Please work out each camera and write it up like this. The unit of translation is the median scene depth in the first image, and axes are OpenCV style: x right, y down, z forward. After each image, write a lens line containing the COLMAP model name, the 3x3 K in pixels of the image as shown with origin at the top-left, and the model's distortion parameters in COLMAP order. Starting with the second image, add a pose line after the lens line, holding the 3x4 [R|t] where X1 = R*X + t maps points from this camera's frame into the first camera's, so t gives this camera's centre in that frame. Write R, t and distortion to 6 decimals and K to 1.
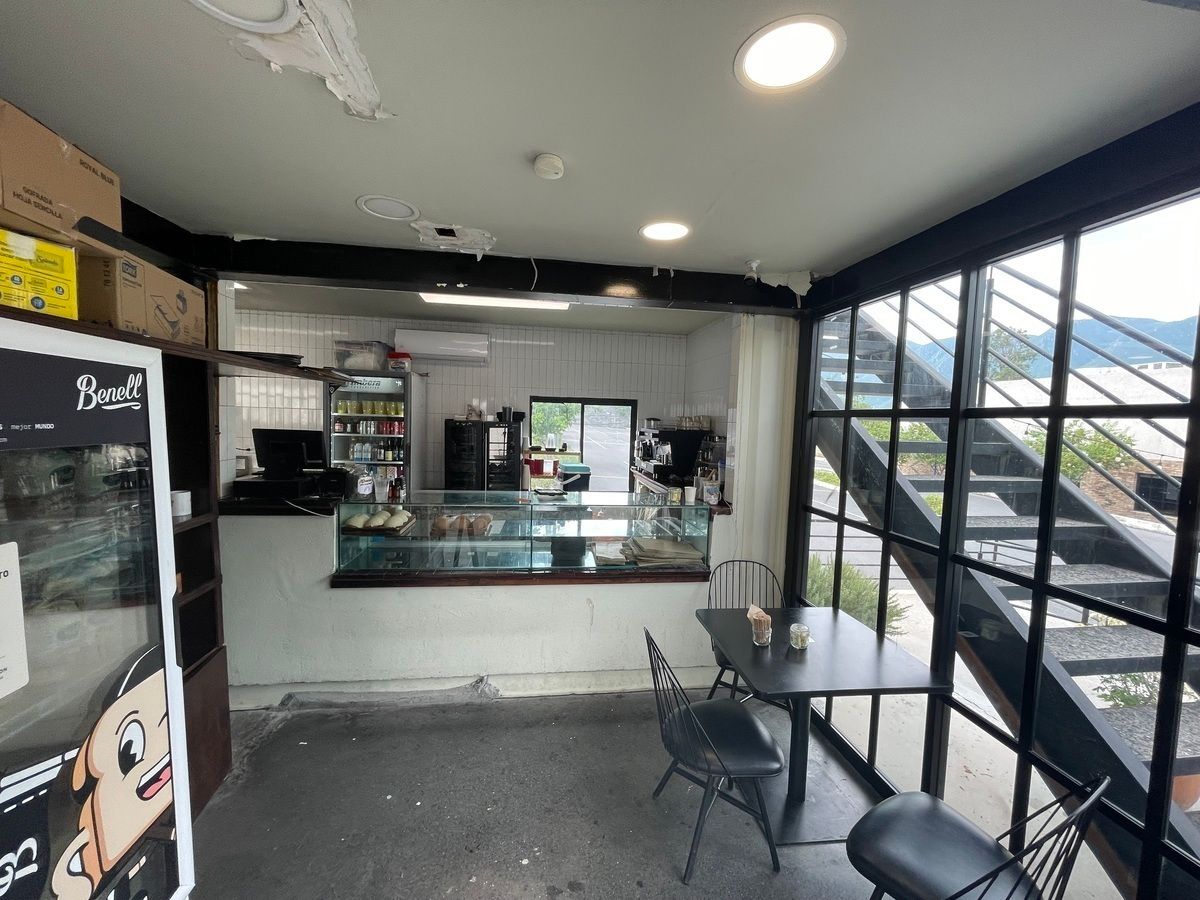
lens RADIAL K [[484.0, 0, 596.4], [0, 484.0, 449.4], [0, 0, 1]] dist [-0.002171, -0.000083]
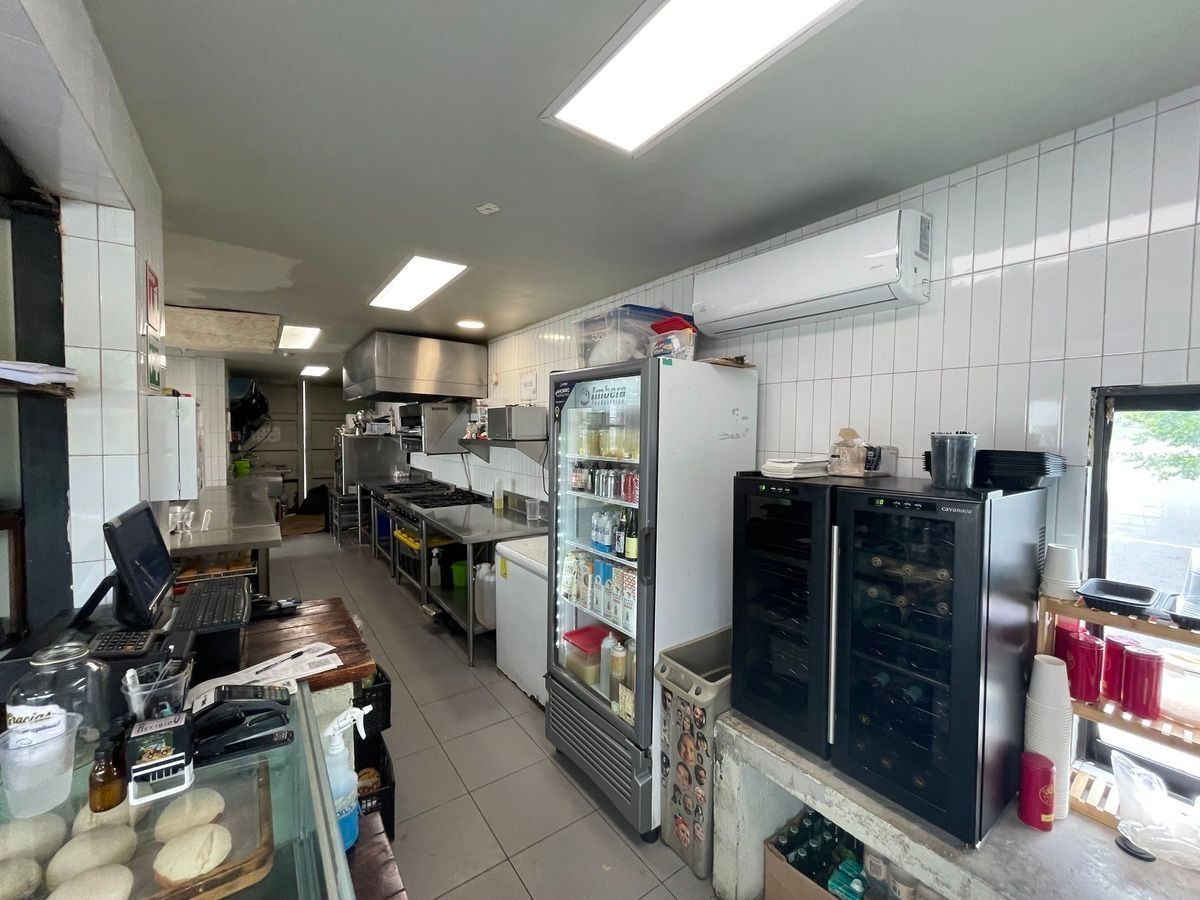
lens RADIAL K [[484.0, 0, 599.7], [0, 484.0, 449.4], [0, 0, 1]] dist [-0.002171, -0.000083]
pose [[0.474549, 0.007506, -0.880197, -0.123520], [-0.049891, 0.998586, -0.018382, -0.209274], [0.878814, 0.052637, 0.474252, 2.256299]]
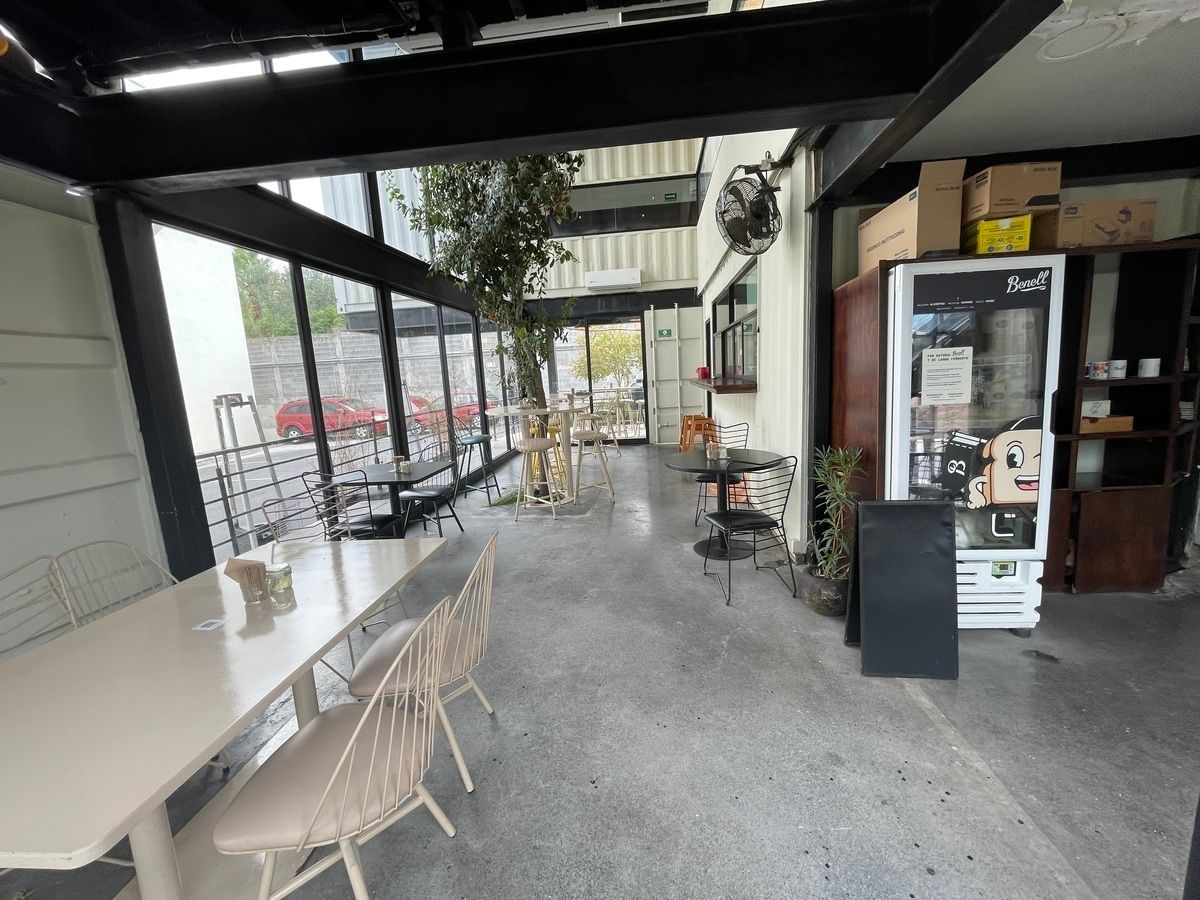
lens RADIAL K [[484.0, 0, 603.3], [0, 484.0, 450.3], [0, 0, 1]] dist [-0.002171, -0.000083]
pose [[-0.235828, 0.132711, -0.962690, 1.135632], [-0.015338, 0.990000, 0.140233, 0.247940], [0.971674, 0.047837, -0.231434, -0.192591]]
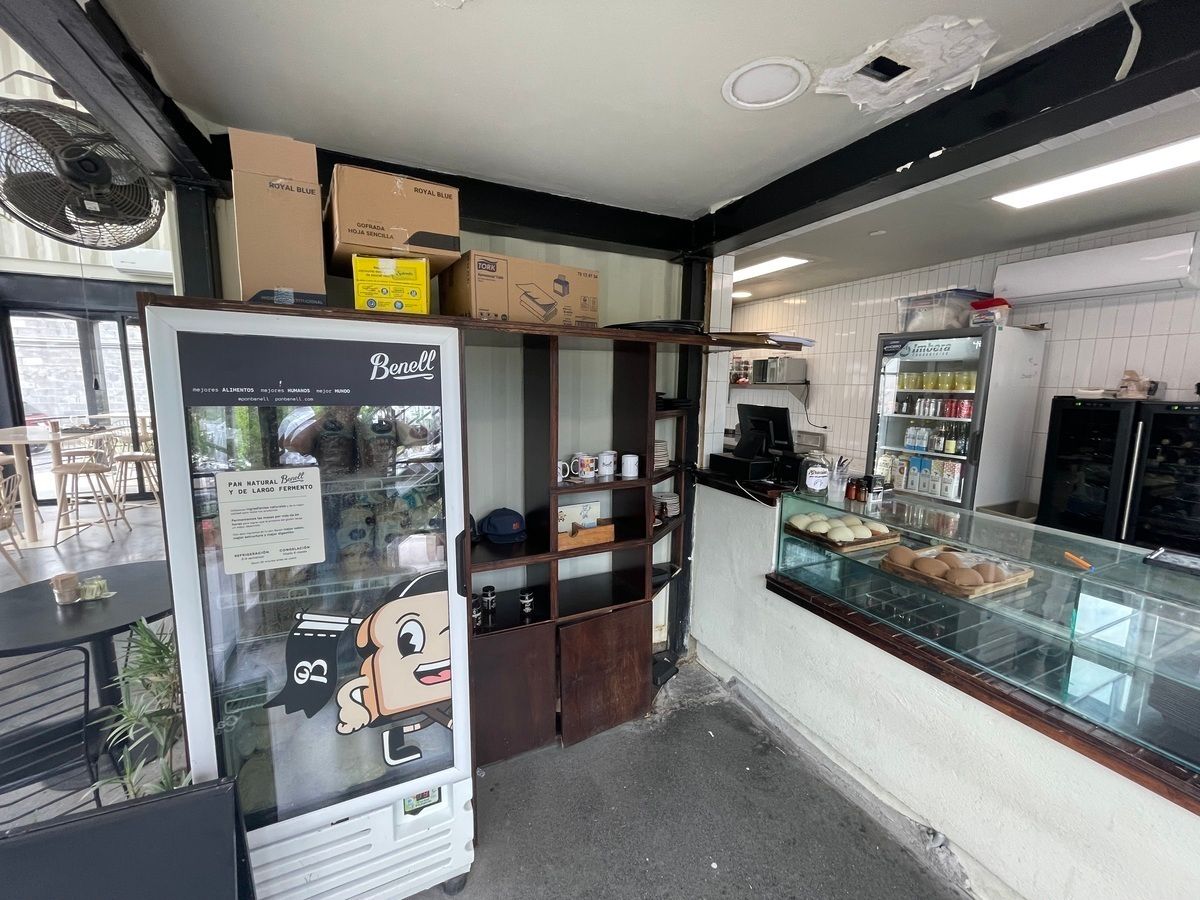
lens RADIAL K [[484.0, 0, 601.5], [0, 484.0, 450.4], [0, 0, 1]] dist [-0.002171, -0.000083]
pose [[0.305751, 0.104544, -0.946355, 0.299191], [-0.066325, 0.993877, 0.088366, -0.032553], [0.949799, 0.035750, 0.310813, 0.825016]]
